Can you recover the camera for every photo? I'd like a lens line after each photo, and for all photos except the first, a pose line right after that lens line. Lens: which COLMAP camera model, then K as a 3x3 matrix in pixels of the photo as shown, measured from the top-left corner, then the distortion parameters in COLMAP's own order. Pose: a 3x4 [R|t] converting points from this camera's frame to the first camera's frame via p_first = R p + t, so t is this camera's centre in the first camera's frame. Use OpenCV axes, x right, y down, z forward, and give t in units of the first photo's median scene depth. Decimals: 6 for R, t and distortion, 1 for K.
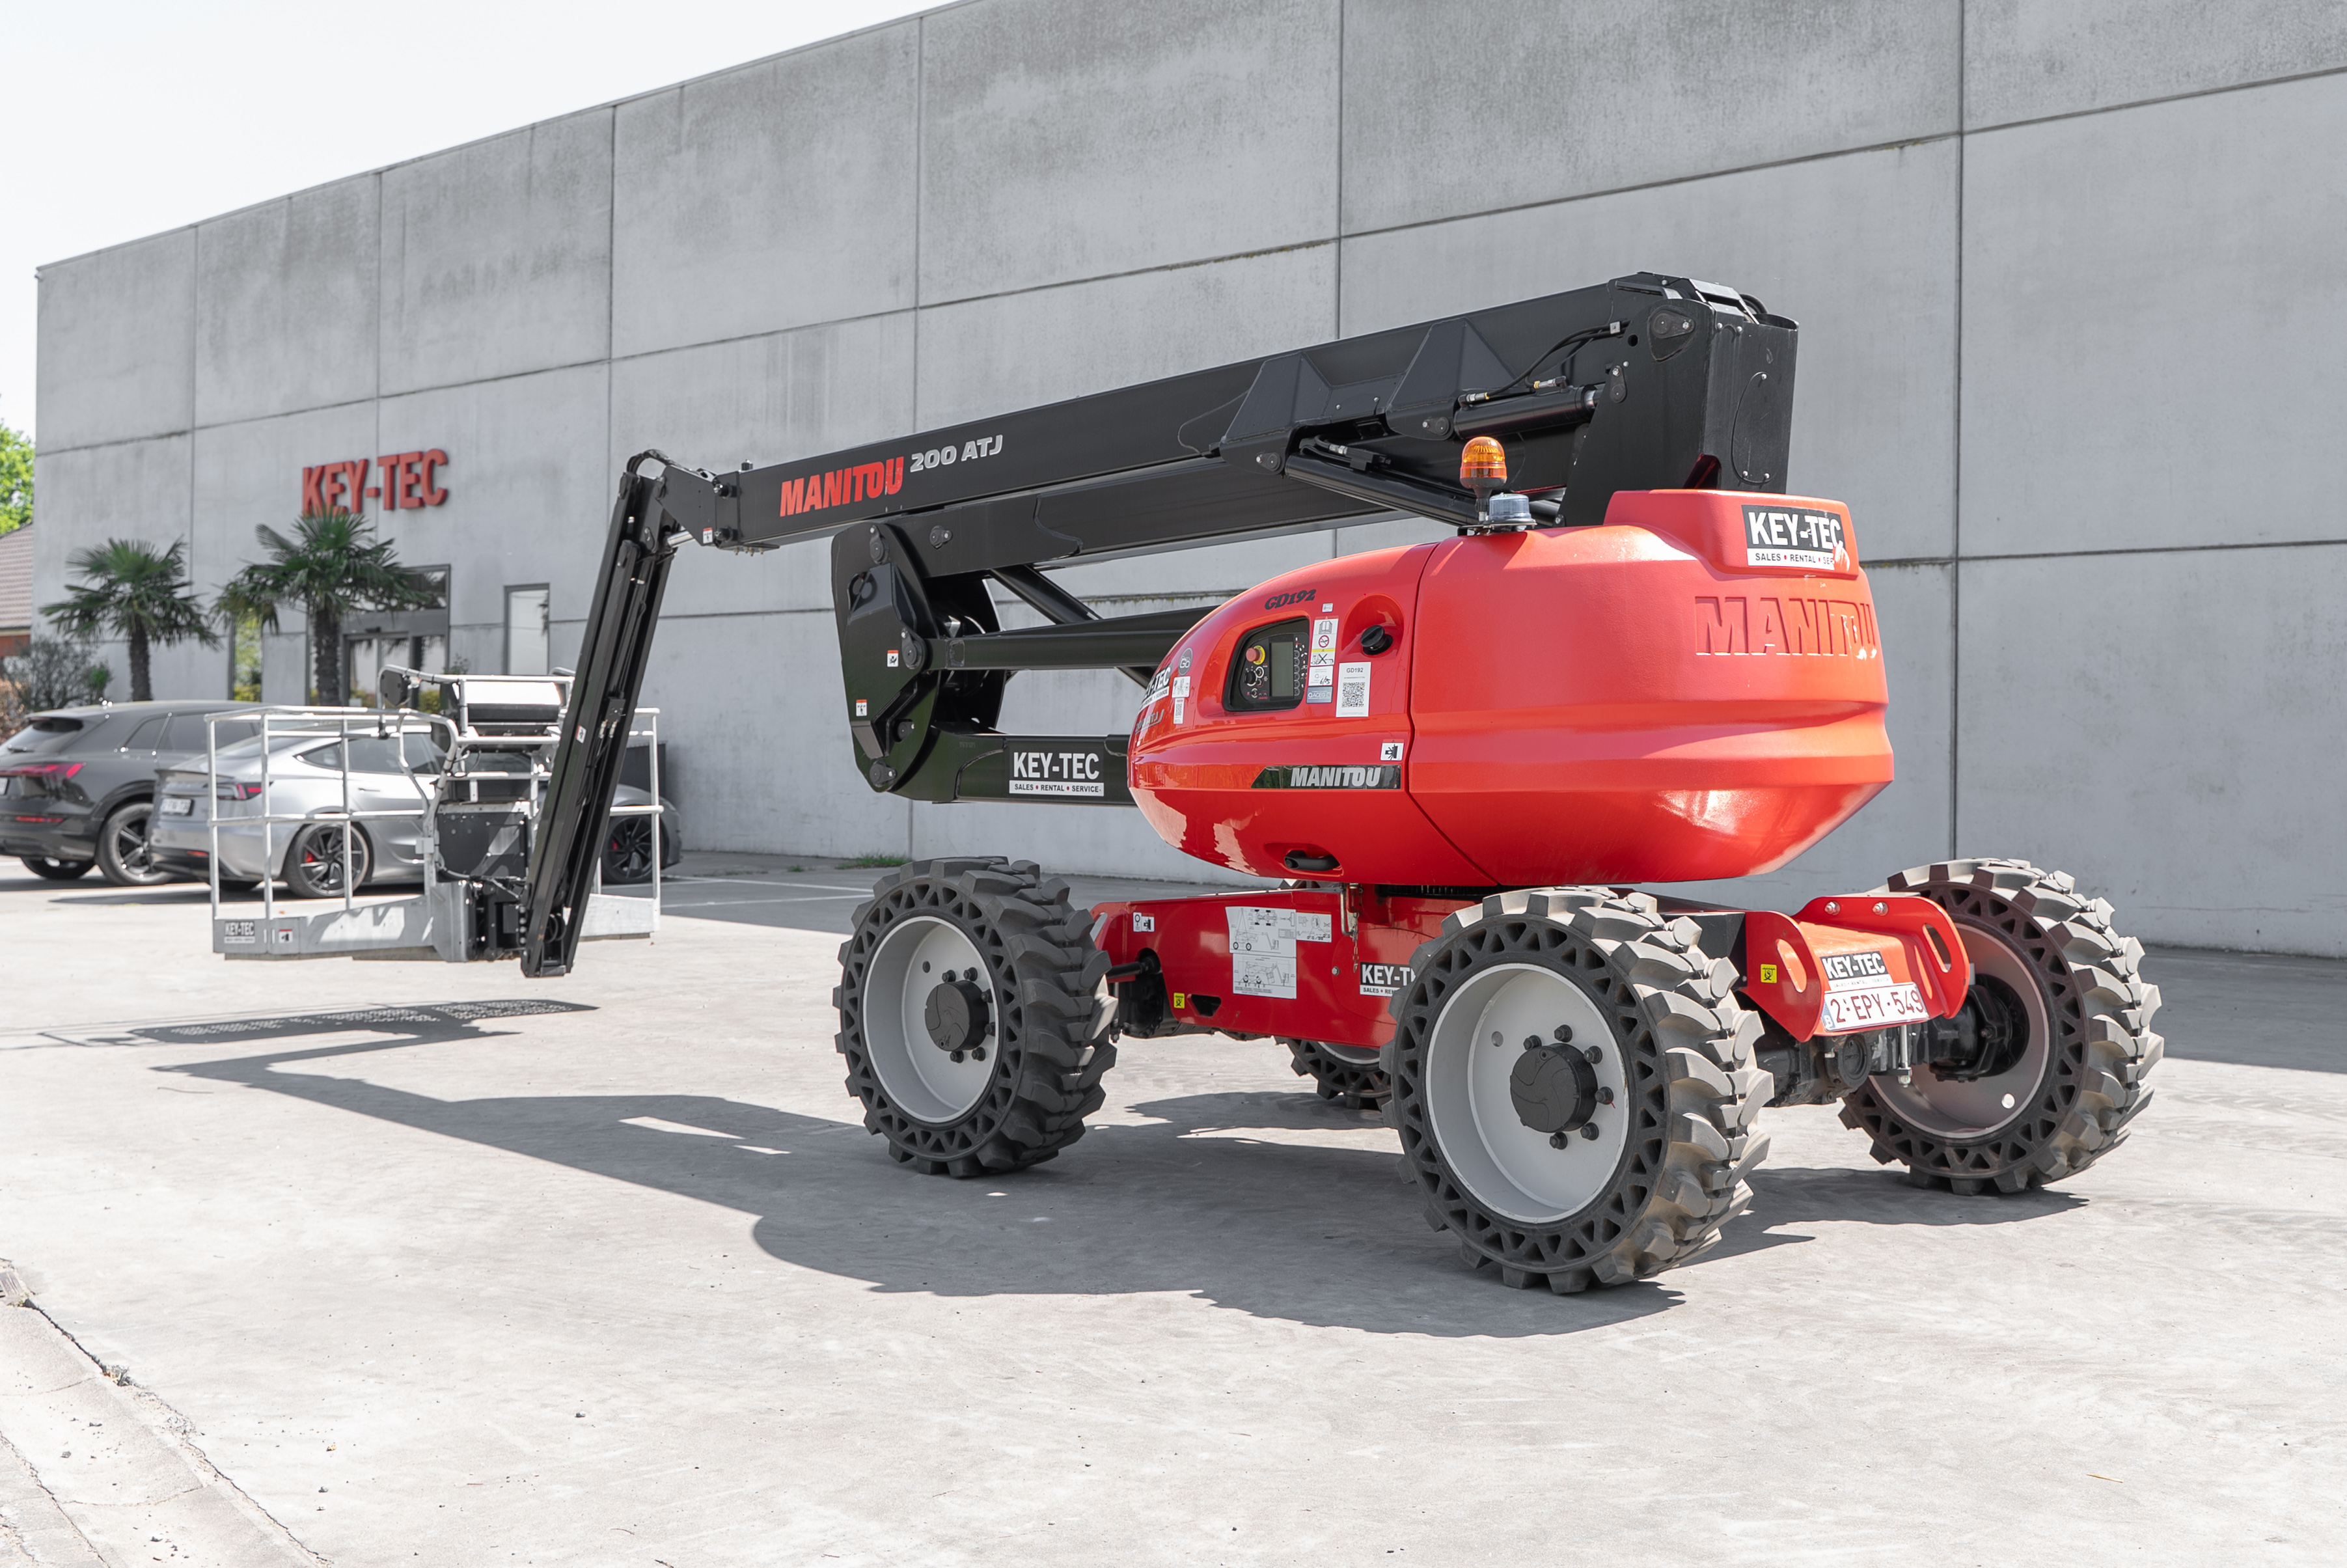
lens RADIAL K [[2695.5, 0, 1063.4], [0, 2695.5, 711.2], [0, 0, 1]] dist [0.004130, 0.000000]
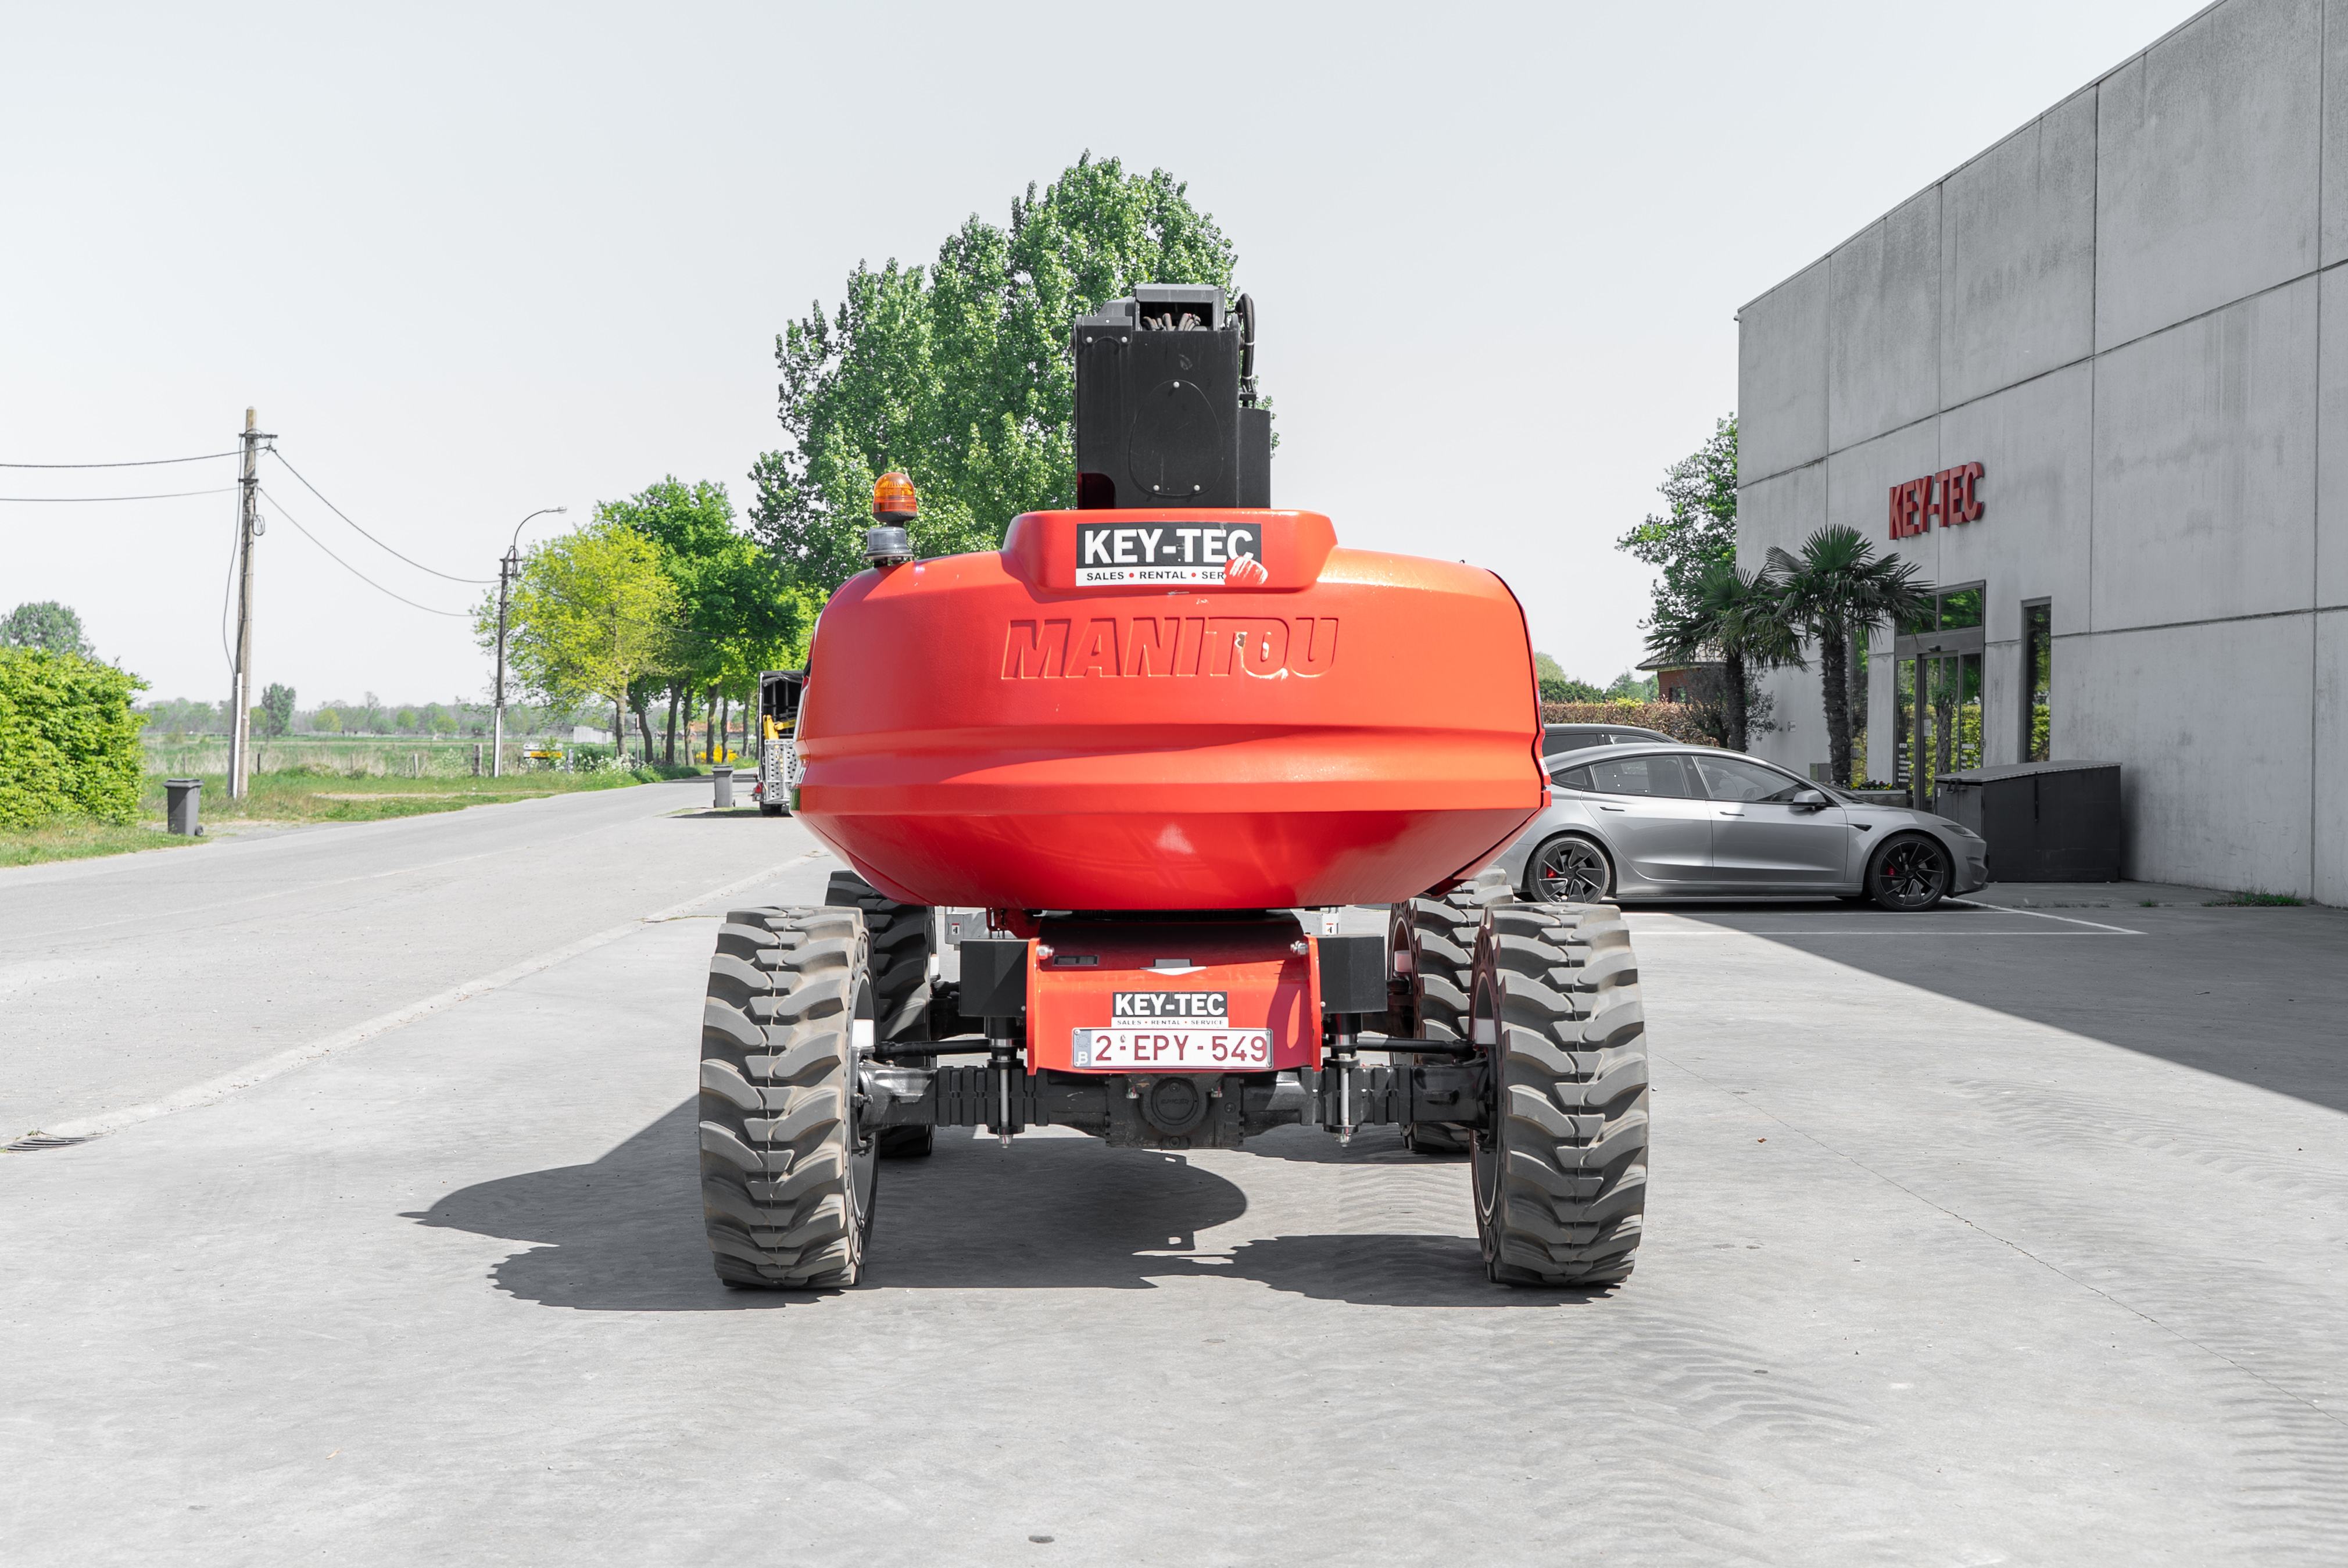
lens RADIAL K [[2751.9, 0, 1173.6], [0, 2751.9, 771.1], [0, 0, 1]] dist [0.009377, 0.000000]
pose [[0.750170, 0.005181, -0.661225, 0.317179], [0.004663, 0.999903, 0.013125, -0.000099], [0.661229, -0.012929, 0.750073, 0.094675]]
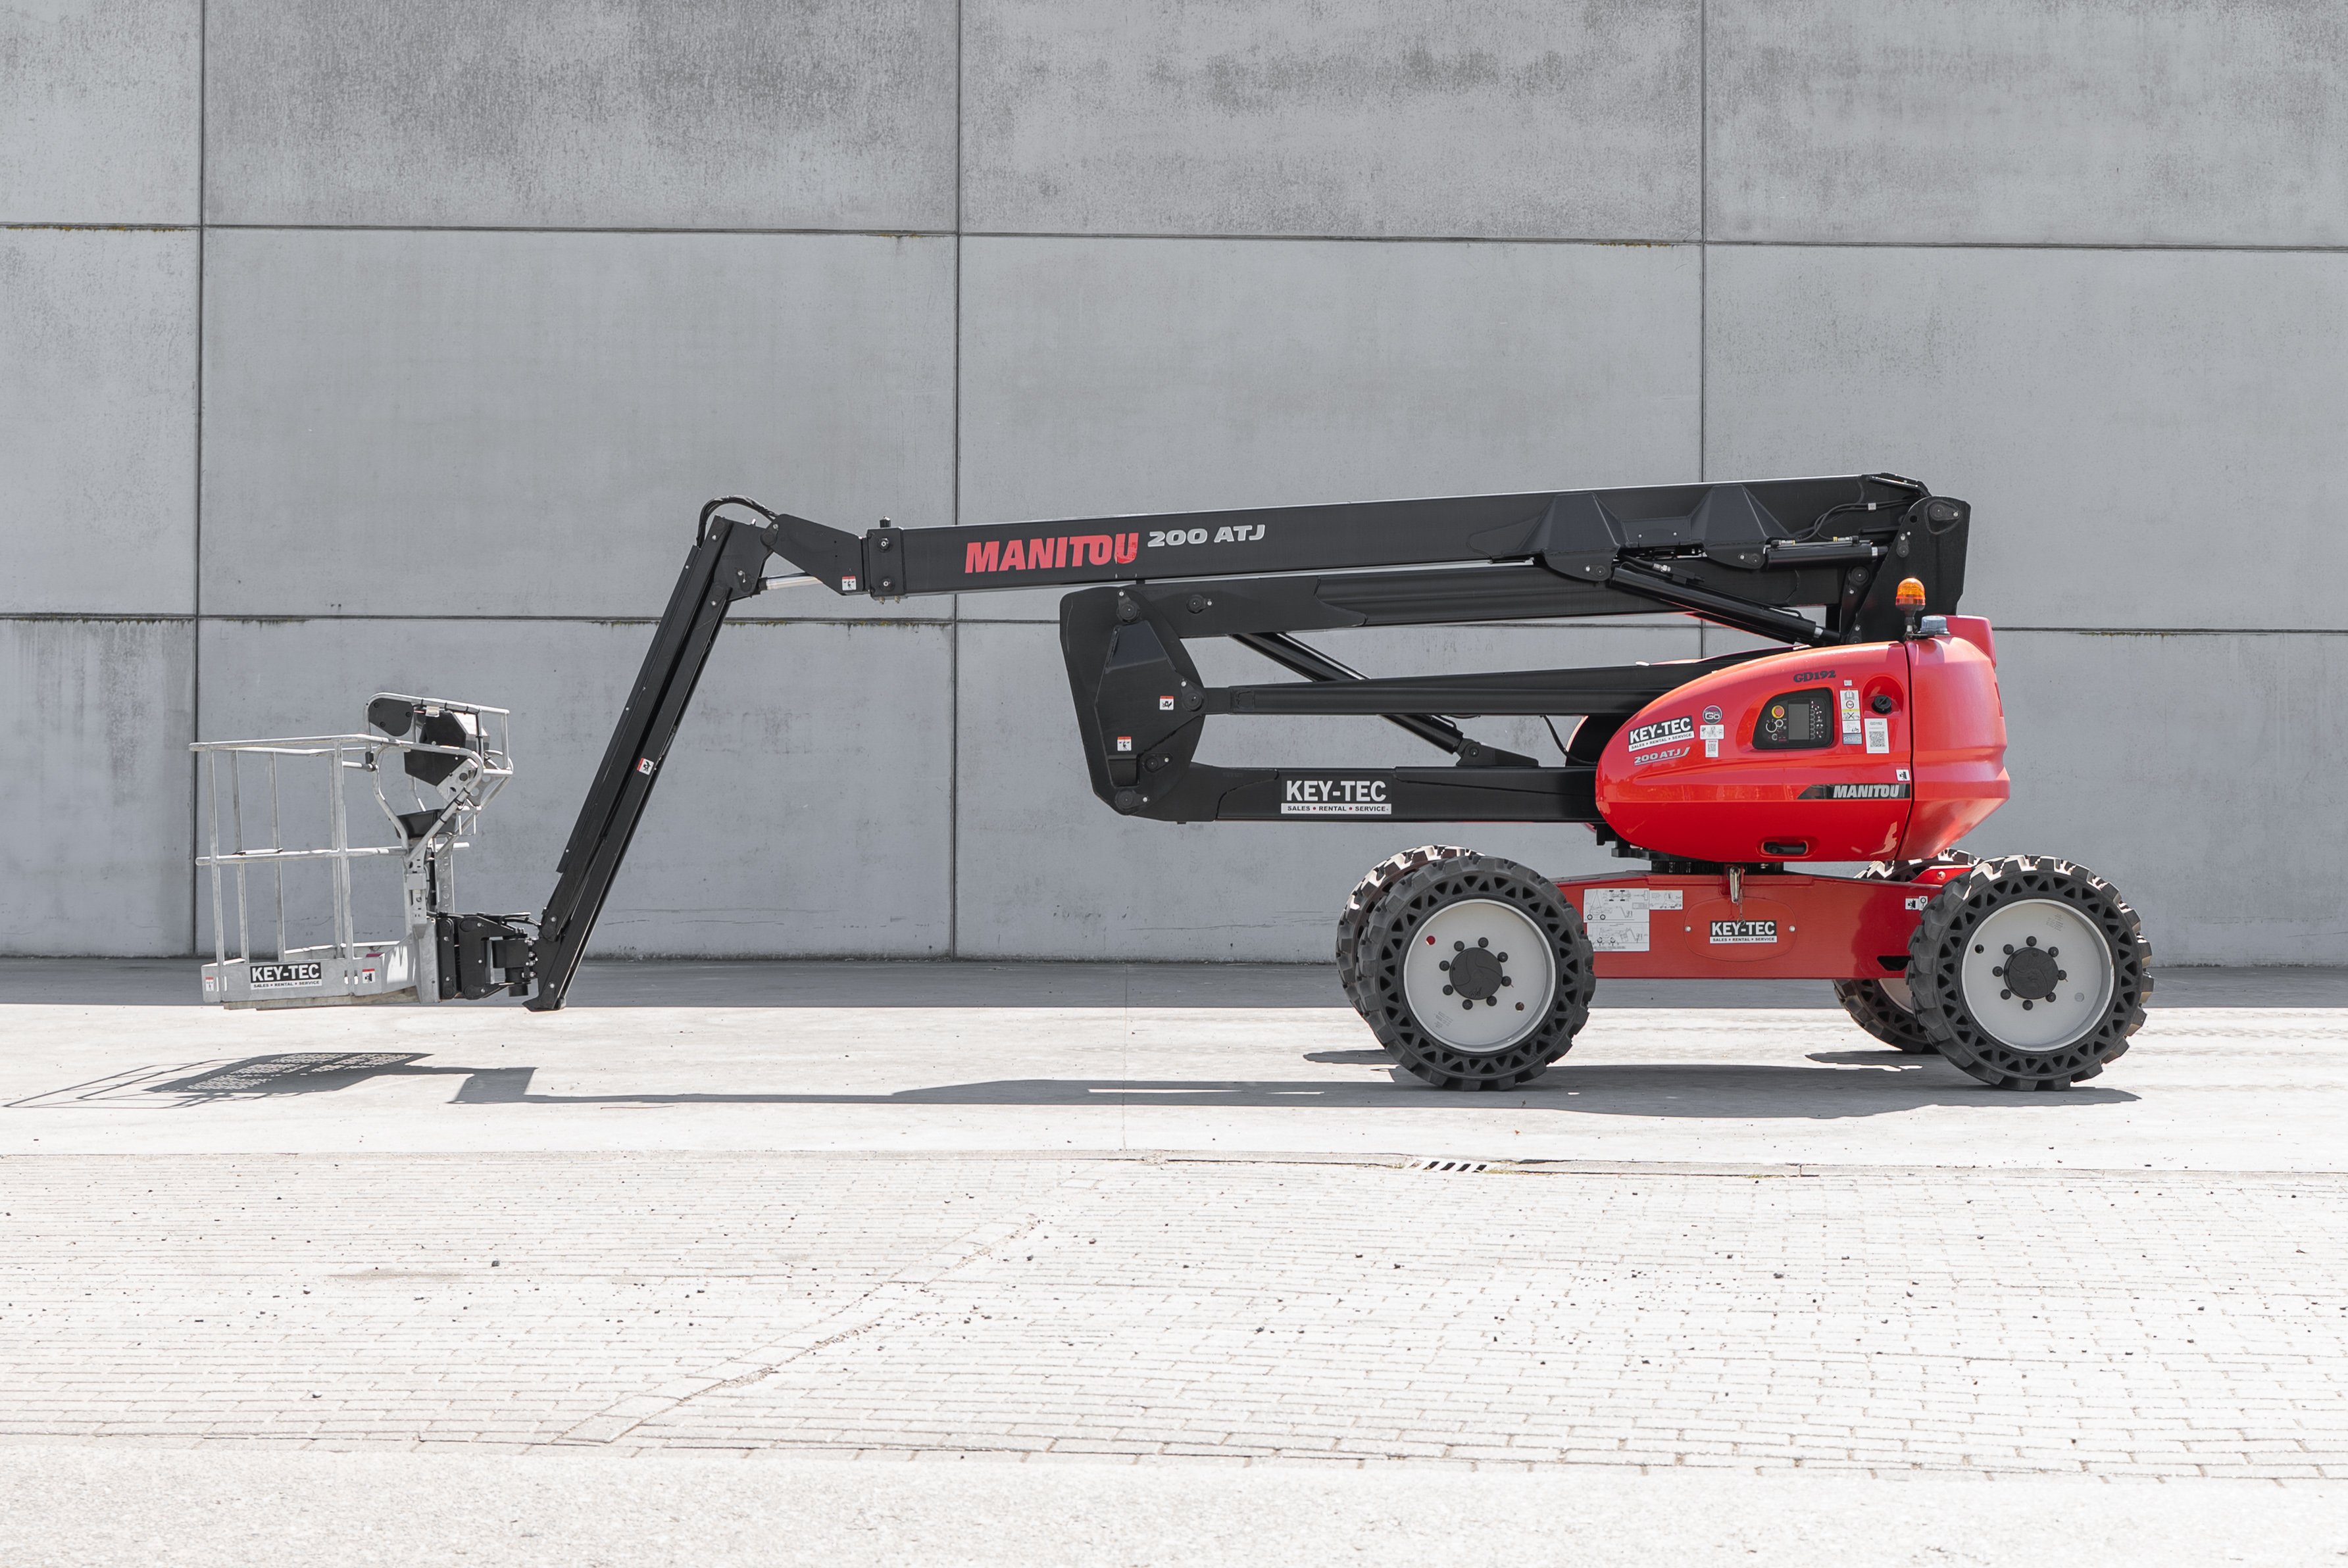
lens RADIAL K [[3518.3, 0, 1185.4], [0, 3518.3, 789.9], [0, 0, 1]] dist [-0.013514, 0.000000]
pose [[0.671618, 0.002607, 0.740893, -0.559192], [-0.006314, 0.999978, 0.002206, 0.007211], [-0.740871, -0.006160, 0.671619, -0.026712]]
